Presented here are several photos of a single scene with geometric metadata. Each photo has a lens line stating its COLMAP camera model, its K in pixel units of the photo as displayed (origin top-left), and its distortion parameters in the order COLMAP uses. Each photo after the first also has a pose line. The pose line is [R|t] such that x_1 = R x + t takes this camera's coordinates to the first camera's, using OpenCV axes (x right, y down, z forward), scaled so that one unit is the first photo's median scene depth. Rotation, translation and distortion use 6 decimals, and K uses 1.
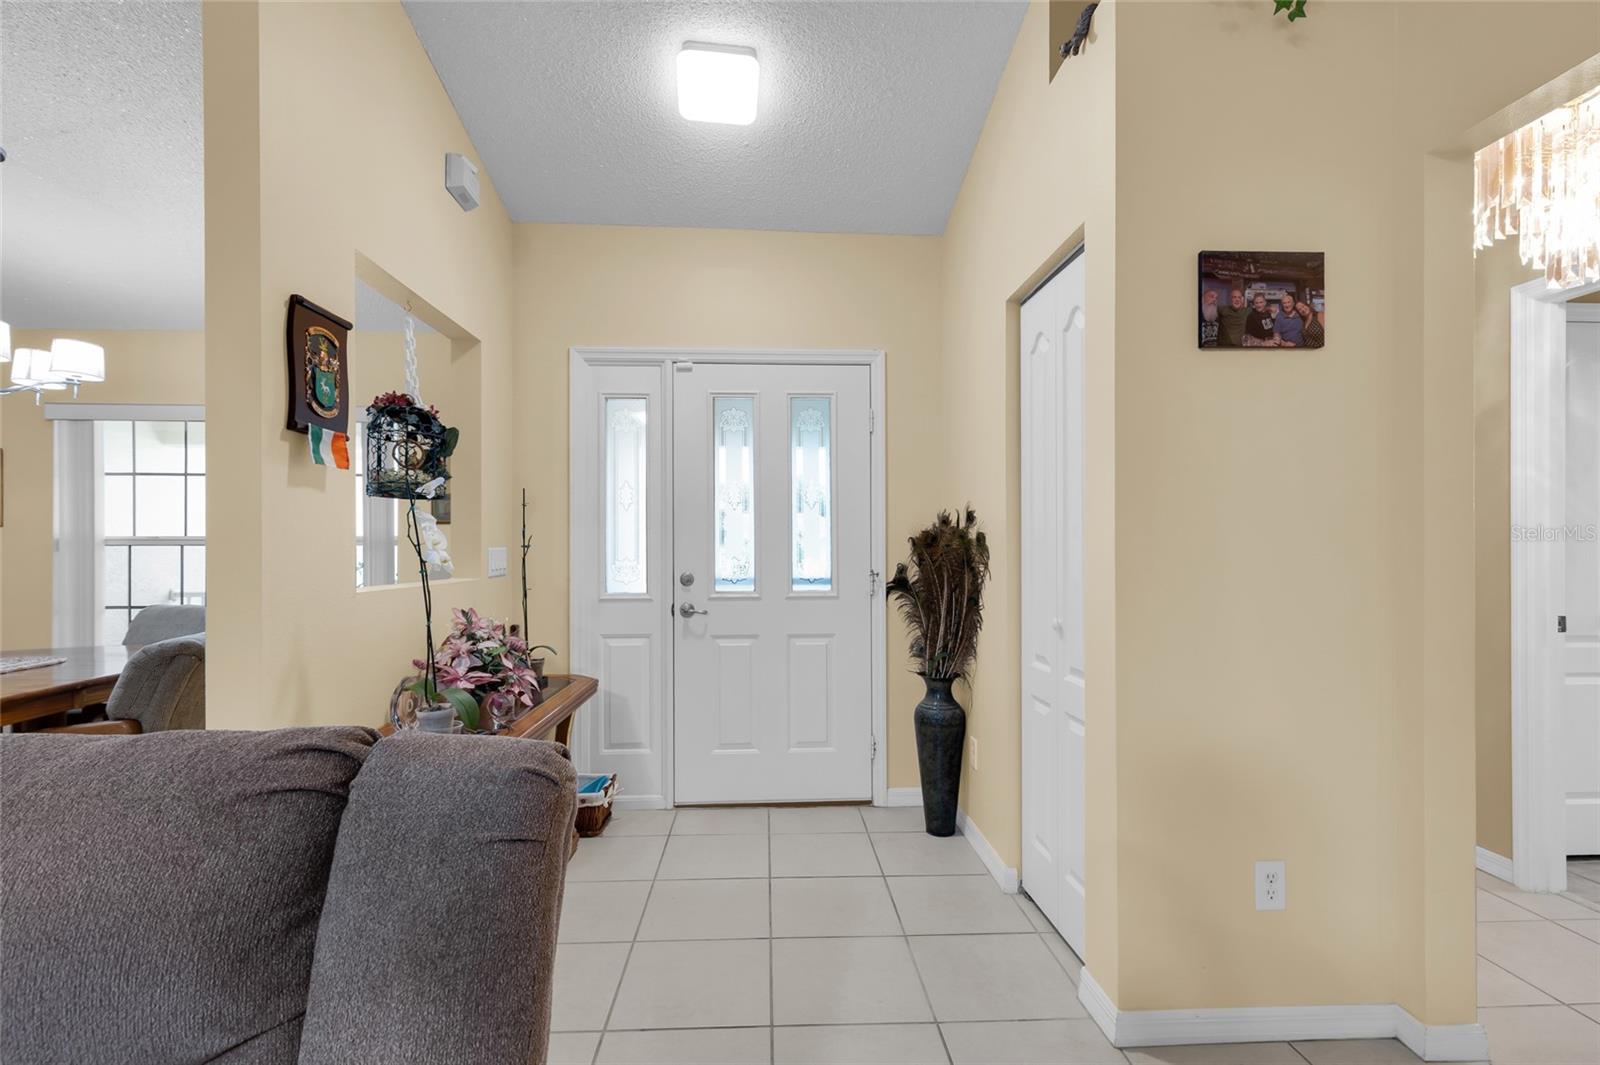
lens RADIAL K [[729.4, 0, 799.3], [0, 729.4, 545.1], [0, 0, 1]] dist [0.003506, -0.000234]
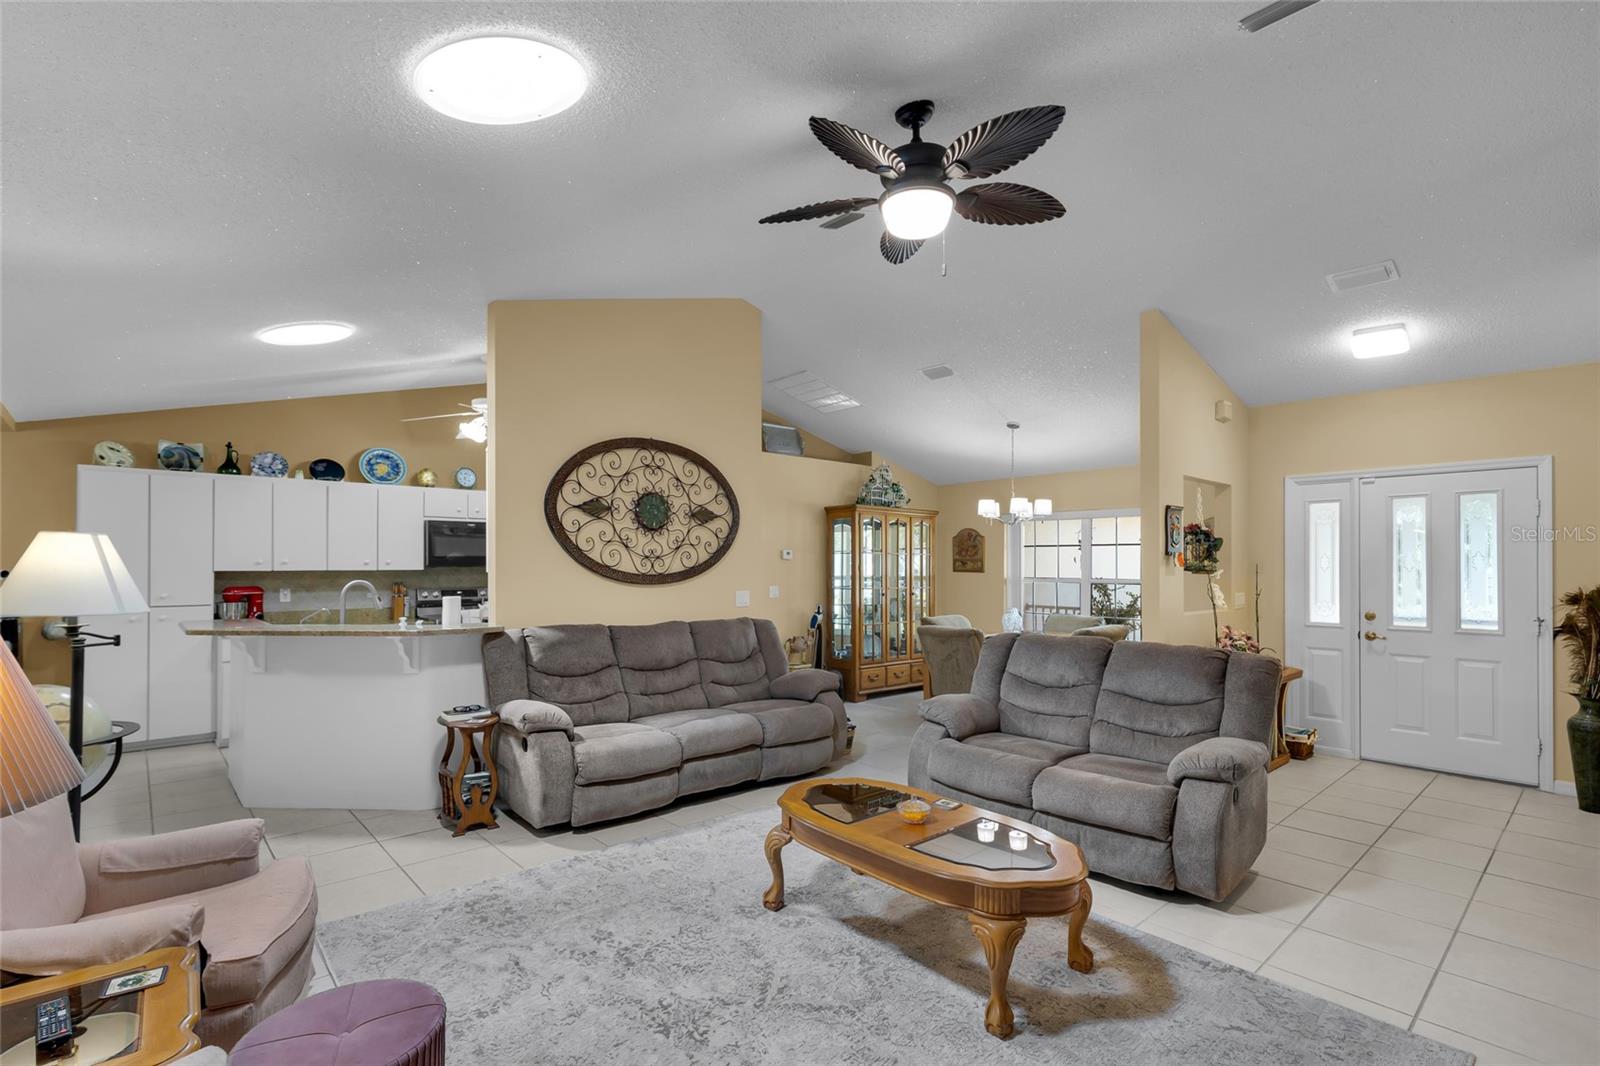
lens RADIAL K [[746.0, 0, 797.0], [0, 746.0, 558.8], [0, 0, 1]] dist [0.004617, 0.000355]
pose [[0.629976, -0.002998, -0.776608, 0.325026], [-0.000694, 0.999990, -0.004424, -0.069682], [0.776614, 0.003326, 0.629968, -0.989867]]
